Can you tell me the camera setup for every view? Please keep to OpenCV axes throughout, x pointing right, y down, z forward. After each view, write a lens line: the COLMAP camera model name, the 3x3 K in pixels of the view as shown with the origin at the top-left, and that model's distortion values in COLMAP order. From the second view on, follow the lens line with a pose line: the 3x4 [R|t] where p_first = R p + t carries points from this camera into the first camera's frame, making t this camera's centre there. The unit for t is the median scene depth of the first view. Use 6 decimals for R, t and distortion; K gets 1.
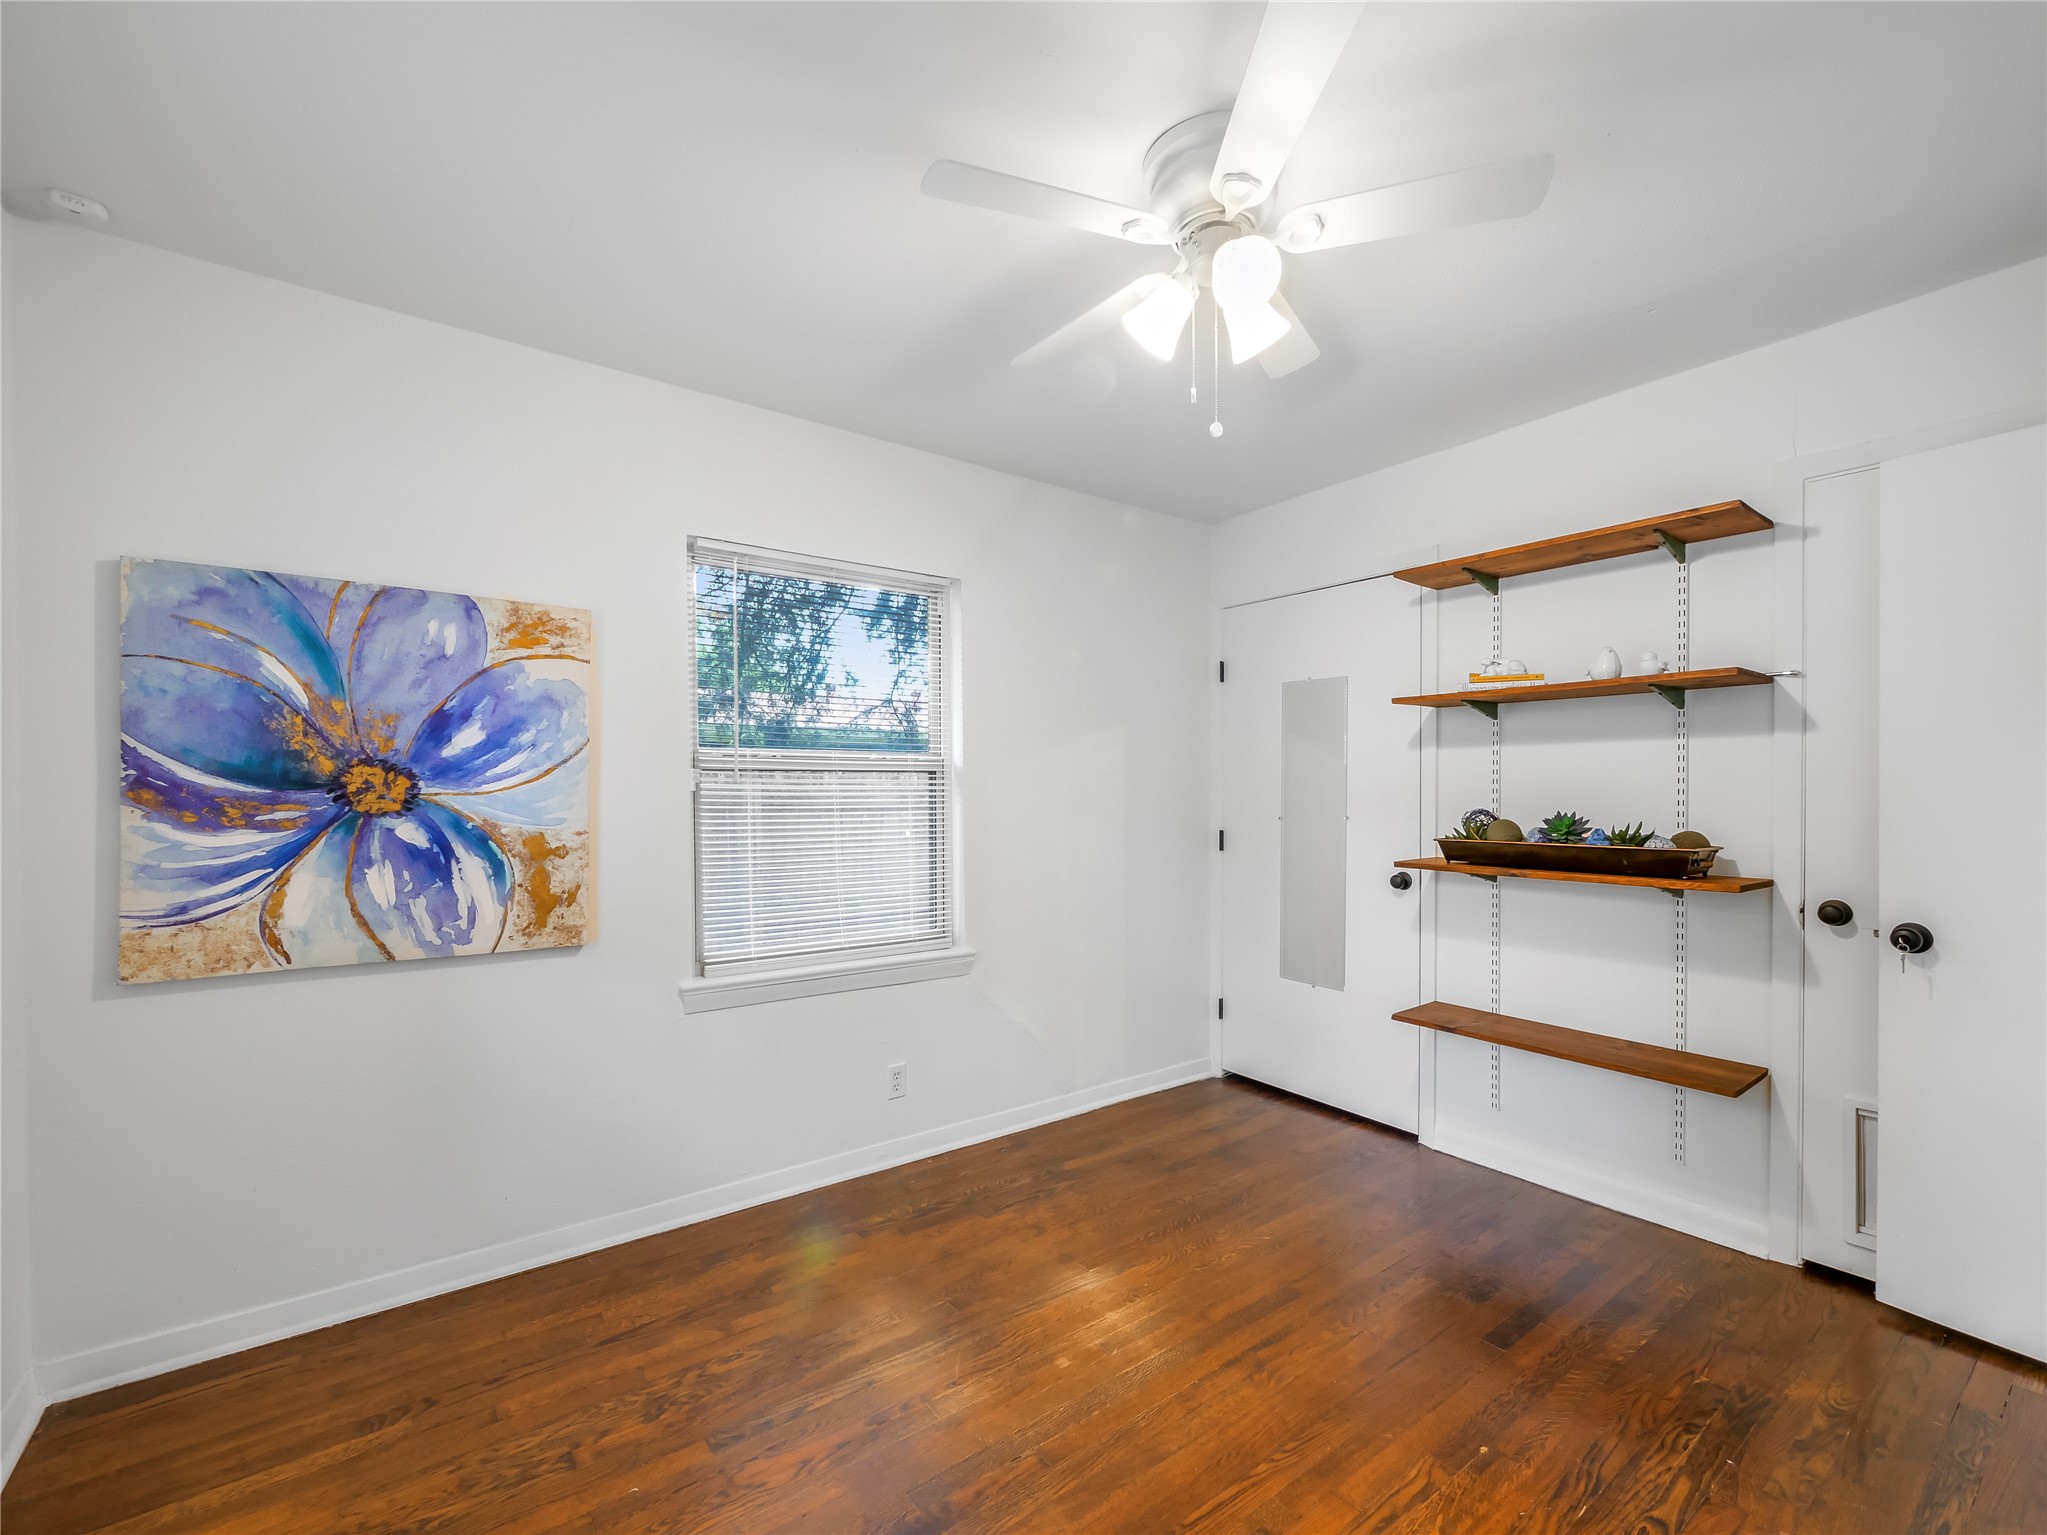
lens RADIAL K [[878.8, 0, 1026.8], [0, 878.8, 787.0], [0, 0, 1]] dist [-0.003653, -0.000481]
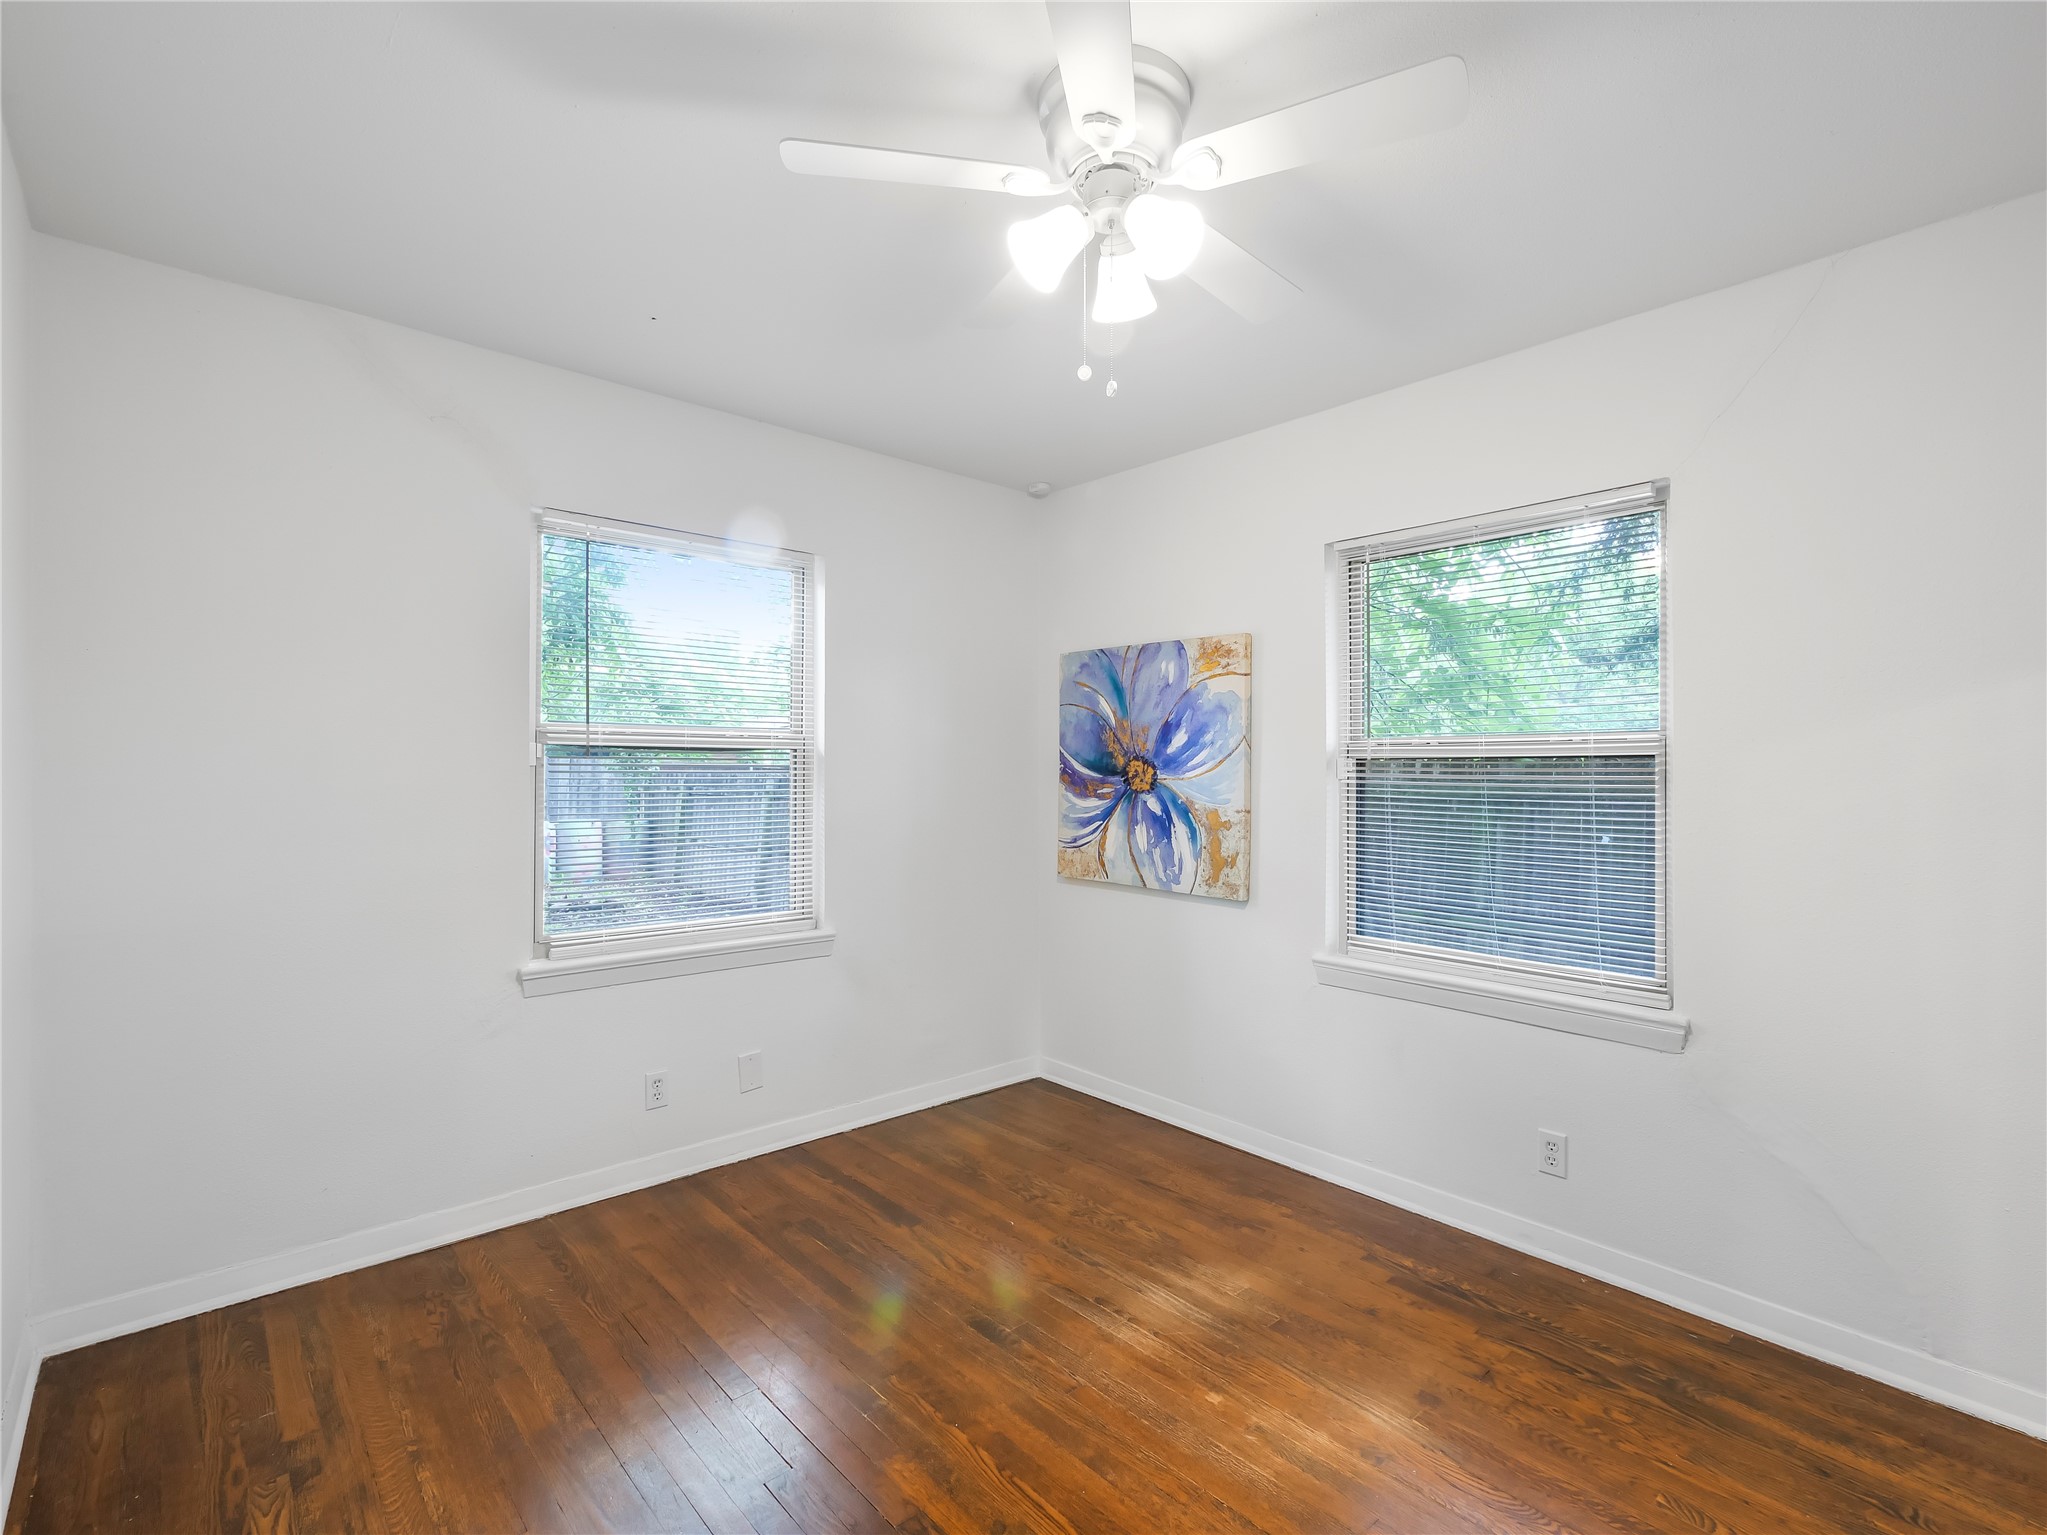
lens RADIAL K [[965.5, 0, 1019.1], [0, 965.5, 767.5], [0, 0, 1]] dist [0.003927, -0.000059]
pose [[0.081775, -0.003045, -0.996646, 0.944021], [-0.005053, 0.999981, -0.003470, -0.004574], [0.996638, 0.005320, 0.081758, 0.640012]]
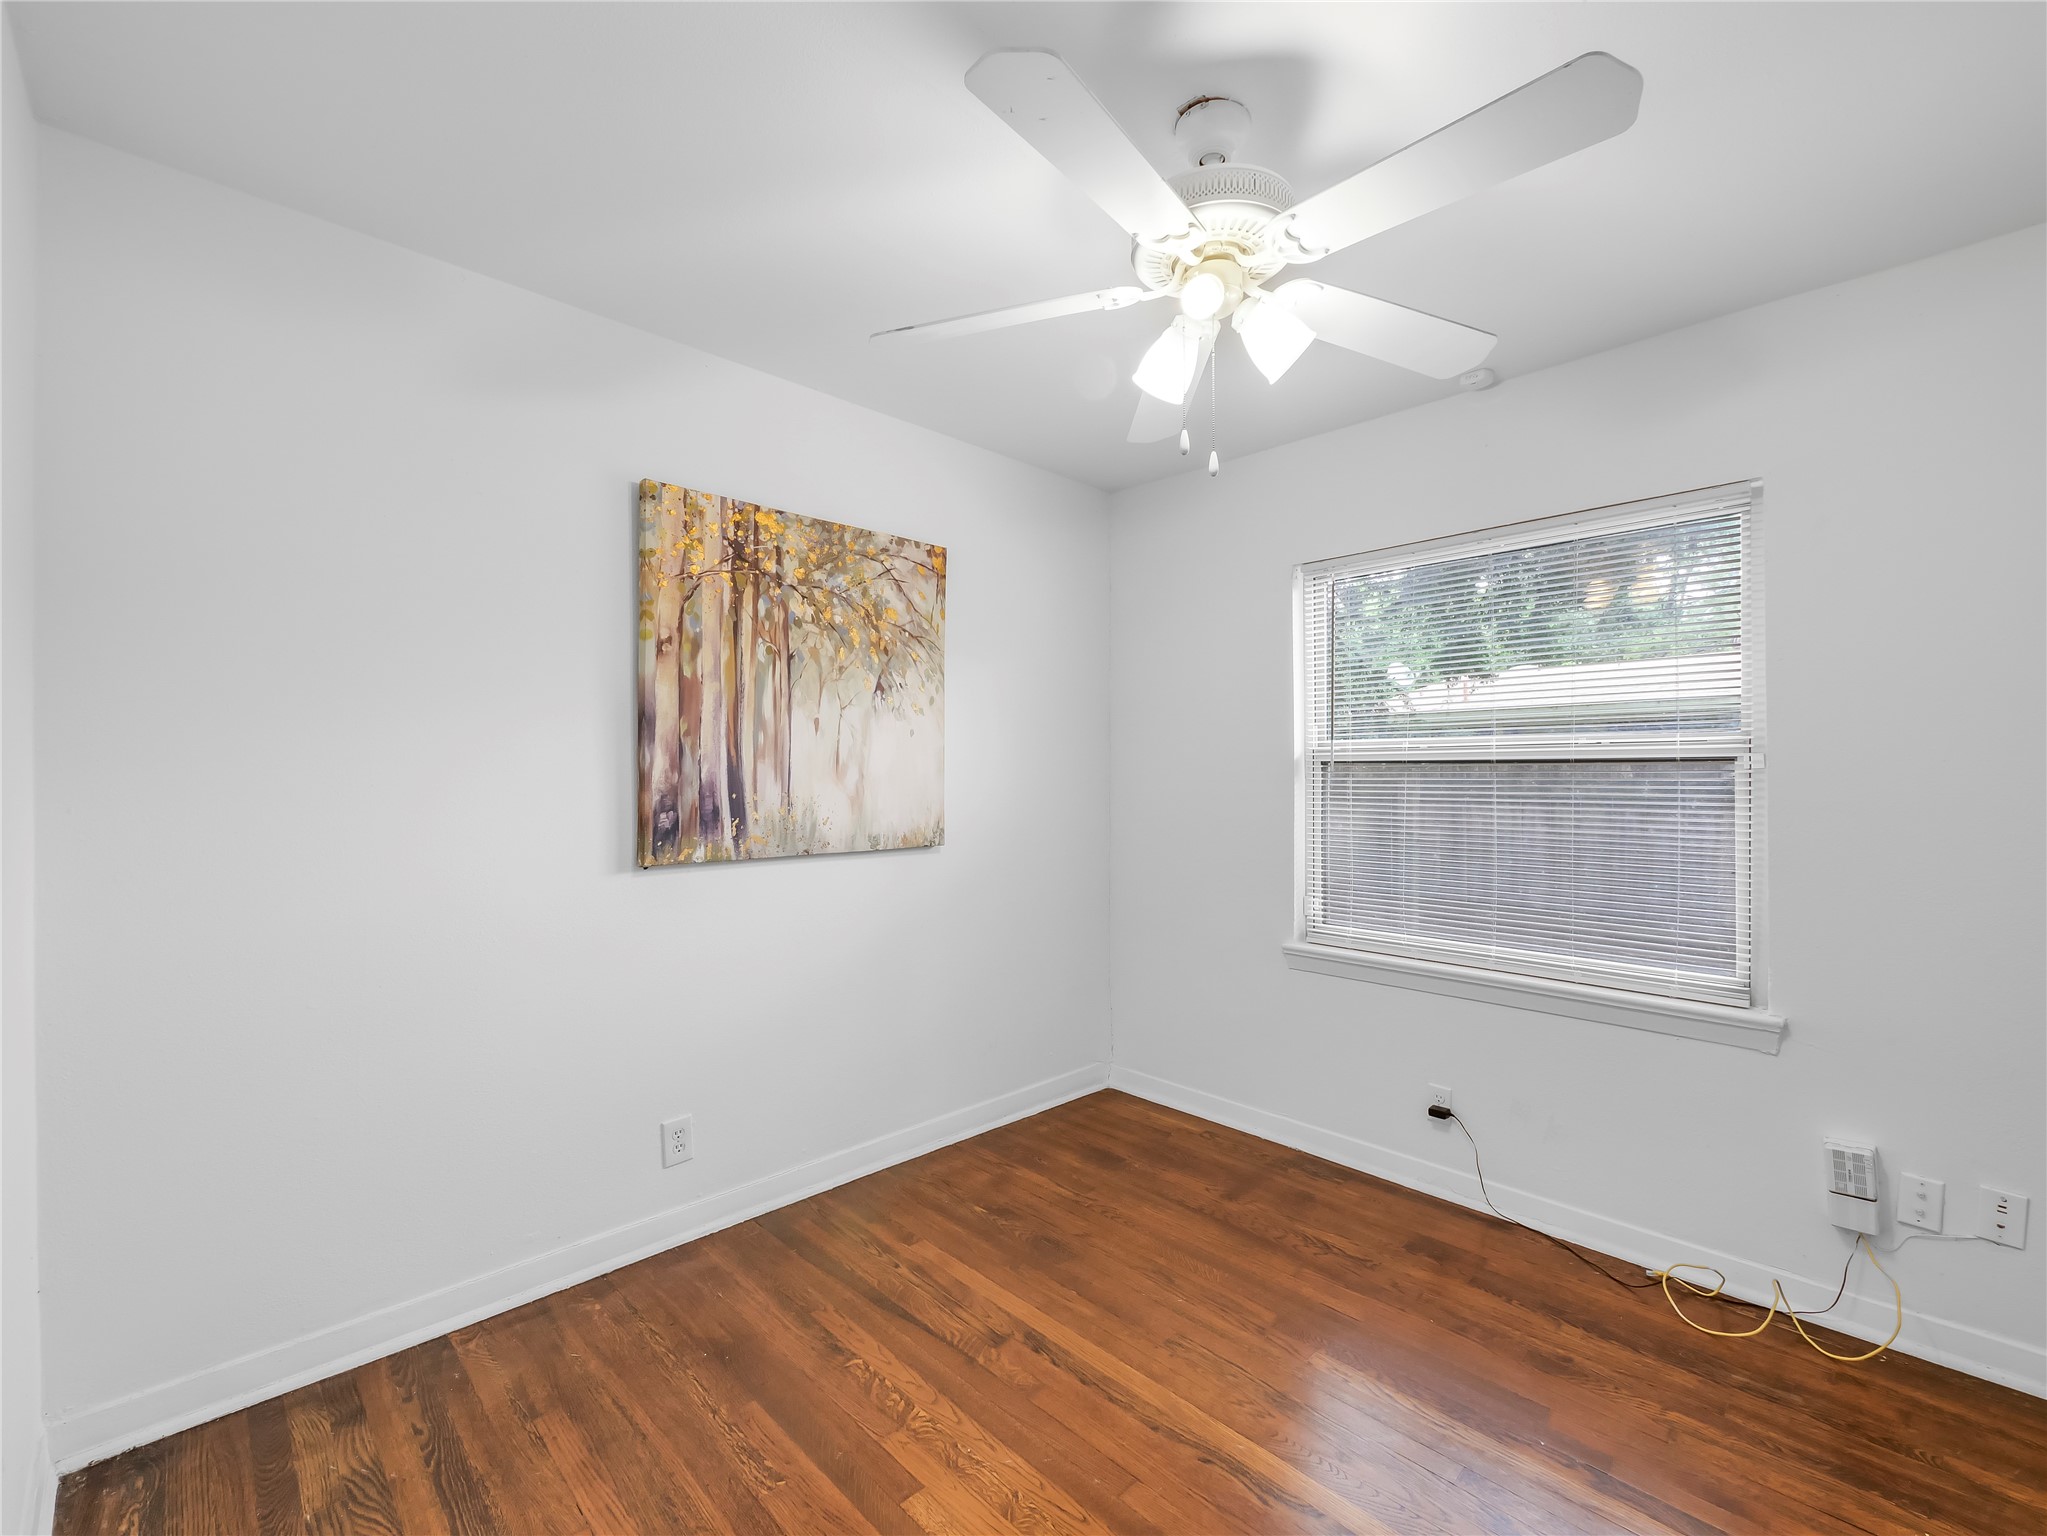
lens RADIAL K [[878.8, 0, 1031.0], [0, 878.8, 766.8], [0, 0, 1]] dist [-0.003653, -0.000481]
pose [[0.128843, -0.011052, -0.991603, 0.780677], [0.003063, 0.999938, -0.010747, -0.004401], [0.991660, -0.001653, 0.128869, 0.509452]]
